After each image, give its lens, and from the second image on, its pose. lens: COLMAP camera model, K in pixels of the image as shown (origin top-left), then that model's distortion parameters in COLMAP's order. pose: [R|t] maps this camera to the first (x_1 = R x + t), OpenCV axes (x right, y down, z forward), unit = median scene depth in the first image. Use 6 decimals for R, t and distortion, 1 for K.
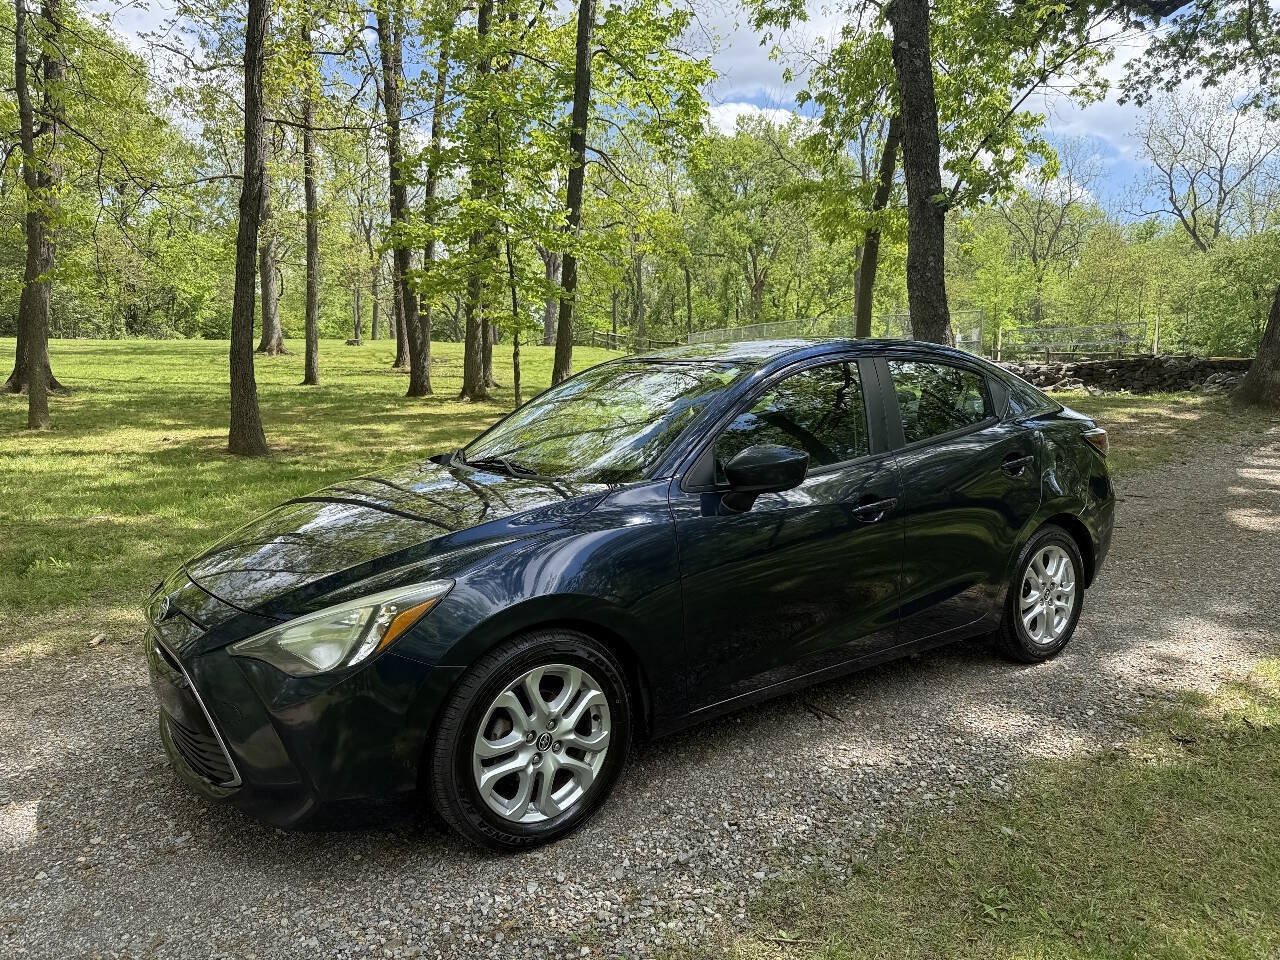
lens RADIAL K [[886.4, 0, 639.7], [0, 886.4, 482.0], [0, 0, 1]] dist [0.073894, -0.100415]
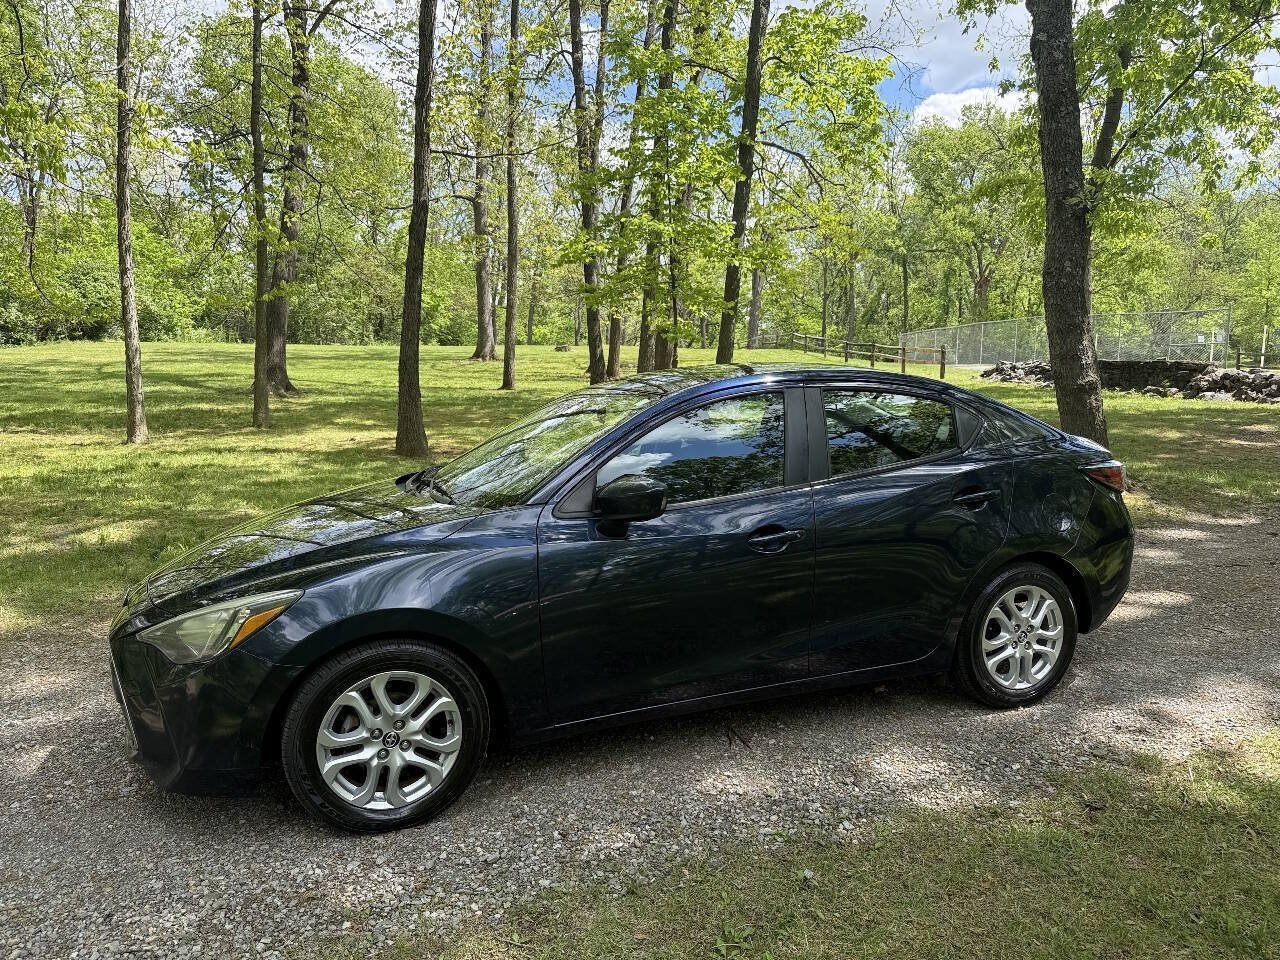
lens RADIAL K [[884.2, 0, 640.0], [0, 884.2, 480.0], [0, 0, 1]] dist [0.064397, -0.084727]
pose [[0.970806, 0.031345, -0.237807, 0.121071], [-0.031894, 0.999490, 0.001539, -0.012272], [0.237734, 0.006090, 0.971311, -0.003920]]
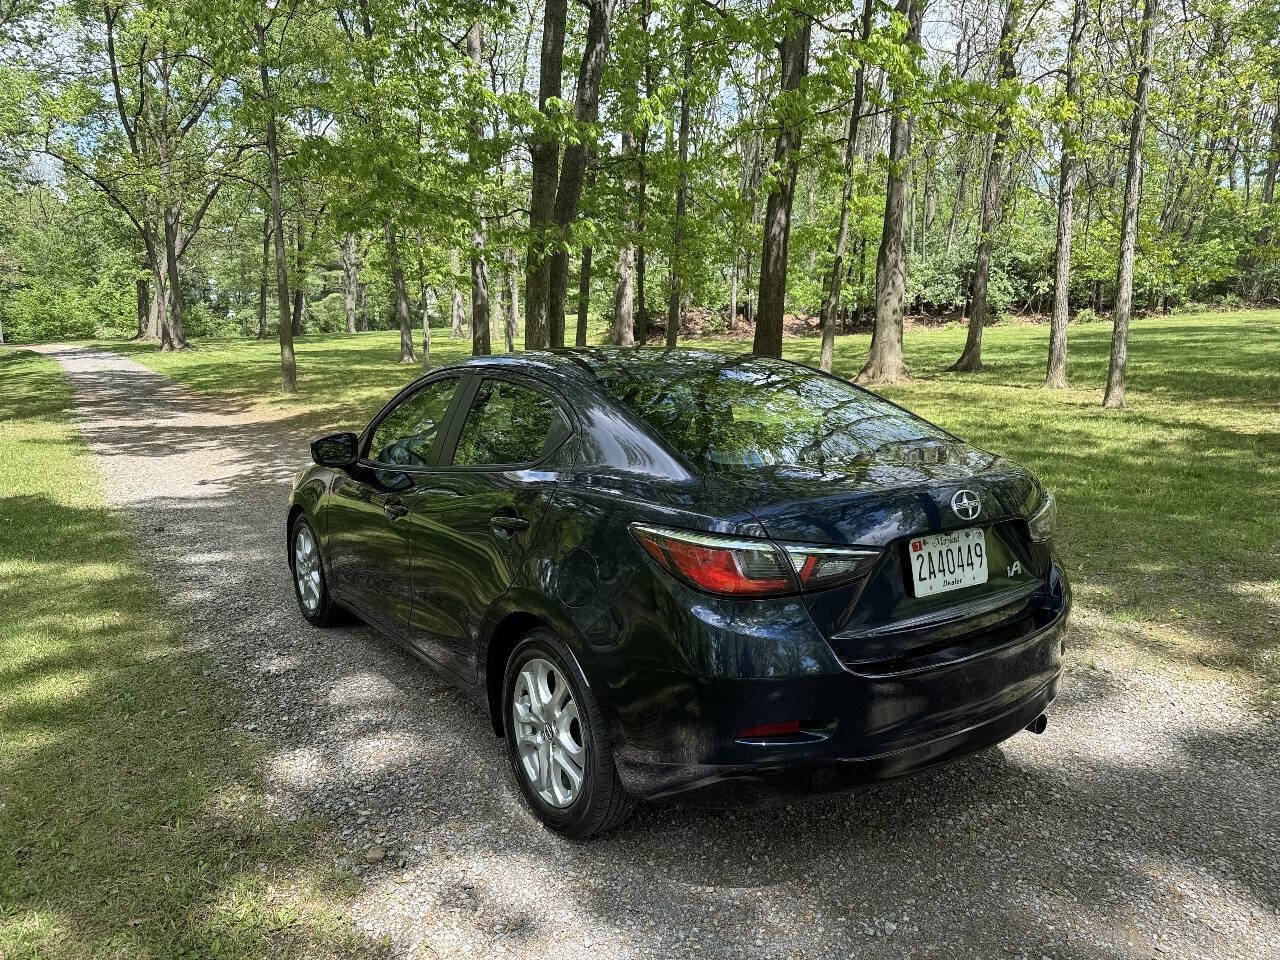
lens RADIAL K [[886.4, 0, 639.7], [0, 886.4, 482.0], [0, 0, 1]] dist [0.073894, -0.100415]
pose [[-0.014695, 0.164210, -0.986316, 0.465183], [-0.114487, 0.979659, 0.164807, -0.076288], [0.993316, 0.115342, 0.004404, 0.447400]]
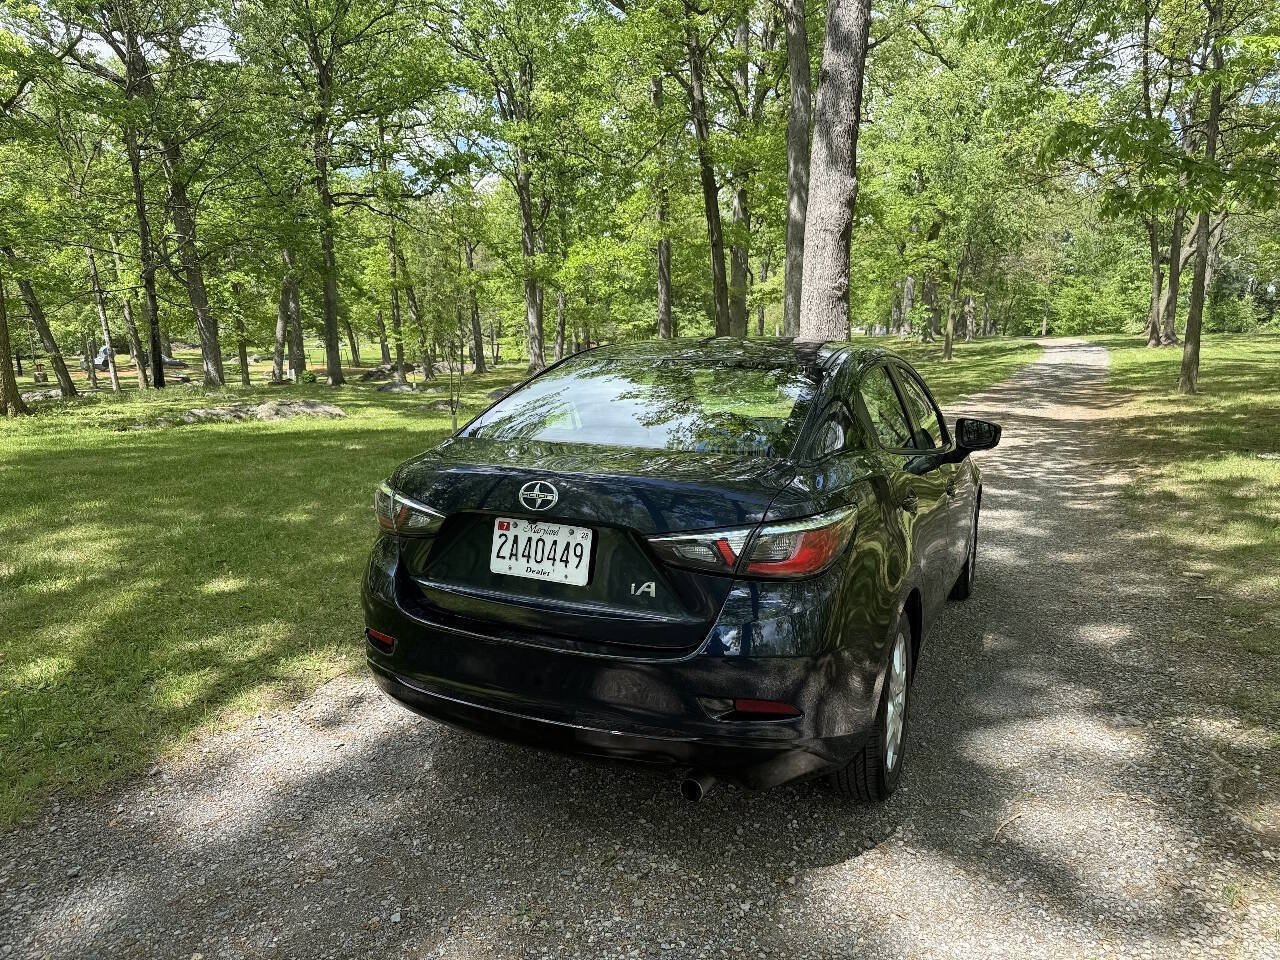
lens RADIAL K [[881.5, 0, 640.0], [0, 881.5, 480.0], [0, 0, 1]] dist [0.098242, -0.146650]
pose [[-0.866204, 0.082230, -0.492879, 0.316426], [-0.060245, 0.961986, 0.266372, -0.111097], [0.496046, 0.260426, -0.828321, 0.756032]]
